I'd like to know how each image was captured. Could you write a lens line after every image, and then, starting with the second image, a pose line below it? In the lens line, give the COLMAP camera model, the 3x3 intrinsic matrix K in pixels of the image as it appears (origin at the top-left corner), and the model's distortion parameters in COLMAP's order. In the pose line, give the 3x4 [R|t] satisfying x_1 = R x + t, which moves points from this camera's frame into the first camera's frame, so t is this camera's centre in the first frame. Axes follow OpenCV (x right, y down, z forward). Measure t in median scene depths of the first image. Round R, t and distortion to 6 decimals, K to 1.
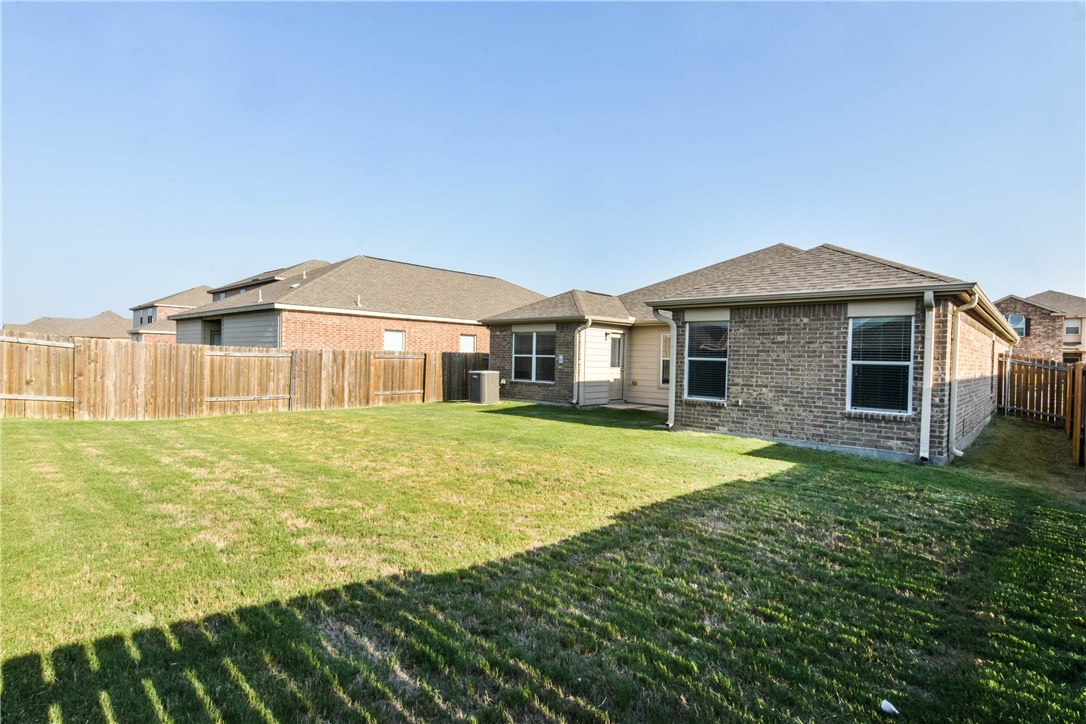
lens RADIAL K [[546.9, 0, 542.5], [0, 546.9, 361.4], [0, 0, 1]] dist [-0.001122, -0.000144]
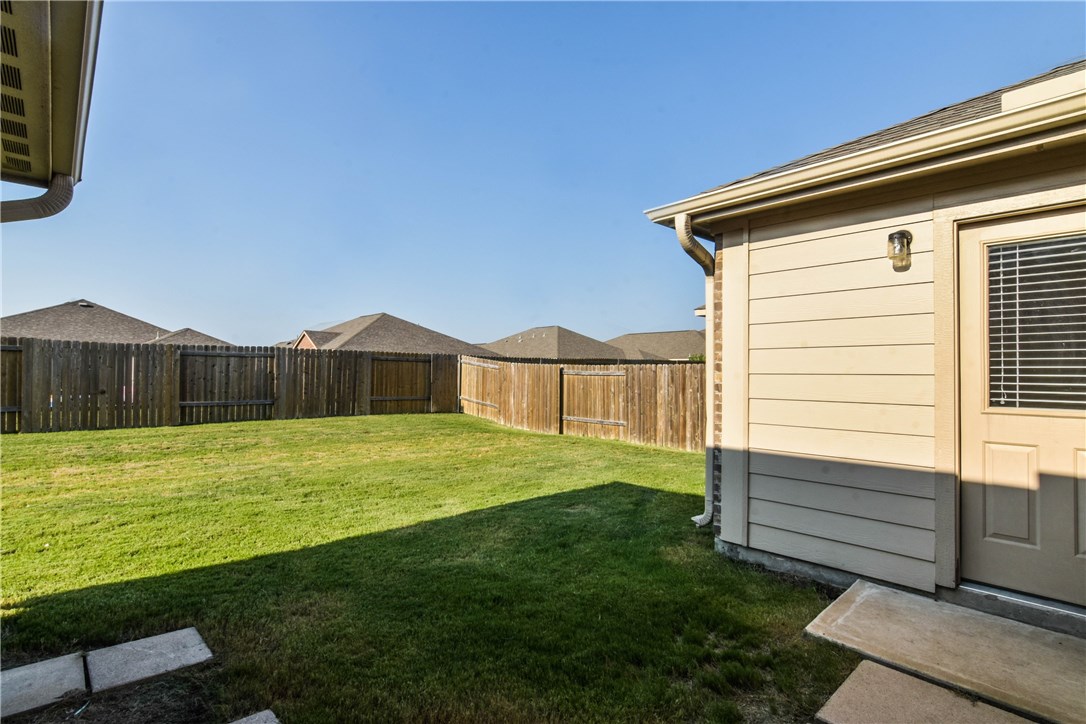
lens RADIAL K [[527.8, 0, 542.2], [0, 527.8, 362.7], [0, 0, 1]] dist [-0.012217, 0.007091]
pose [[-0.071501, -0.040072, -0.996635, 0.323925], [-0.014885, 0.999124, -0.039104, 0.005560], [0.997329, 0.012039, -0.072035, 0.896581]]
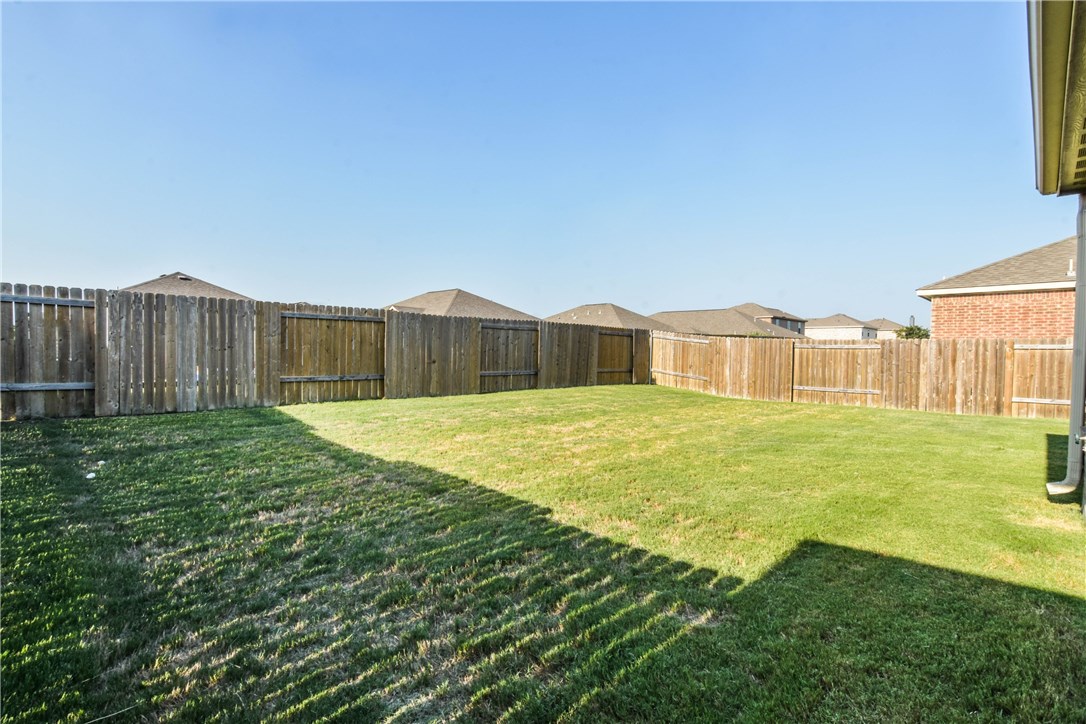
lens RADIAL K [[527.8, 0, 544.6], [0, 527.8, 362.4], [0, 0, 1]] dist [-0.012217, 0.007091]
pose [[-0.013393, 0.000712, -0.999910, 0.408988], [-0.017923, 0.999839, 0.000952, 0.023099], [0.999750, 0.017934, -0.013378, 0.436730]]
